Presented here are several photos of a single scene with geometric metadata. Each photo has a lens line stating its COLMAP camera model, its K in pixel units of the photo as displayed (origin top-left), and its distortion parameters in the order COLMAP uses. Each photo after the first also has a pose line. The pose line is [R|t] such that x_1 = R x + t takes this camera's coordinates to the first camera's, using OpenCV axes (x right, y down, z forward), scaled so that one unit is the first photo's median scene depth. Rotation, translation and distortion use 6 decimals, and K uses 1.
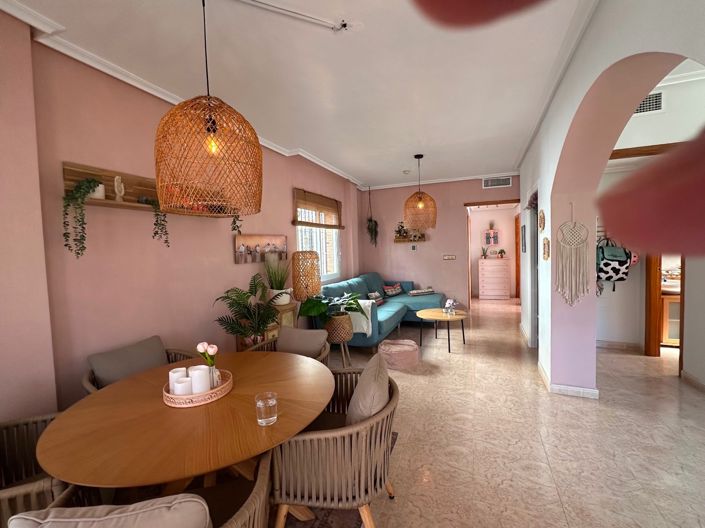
lens RADIAL K [[309.0, 0, 352.5], [0, 309.0, 264.0], [0, 0, 1]] dist [0.000858, 0.000202]
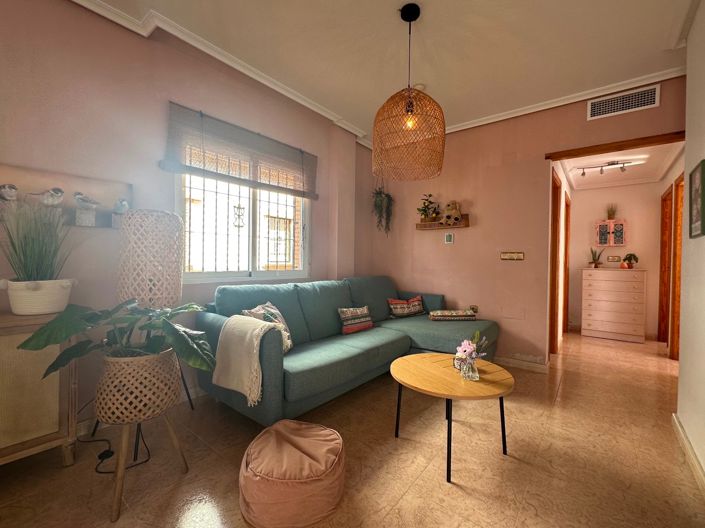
lens RADIAL K [[310.7, 0, 352.5], [0, 310.7, 264.0], [0, 0, 1]] dist [-0.002863, 0.000213]
pose [[0.957023, 0.052666, -0.285190, 0.194576], [-0.061561, 0.997854, -0.022308, 0.021553], [0.283403, 0.038906, 0.958211, 0.383144]]
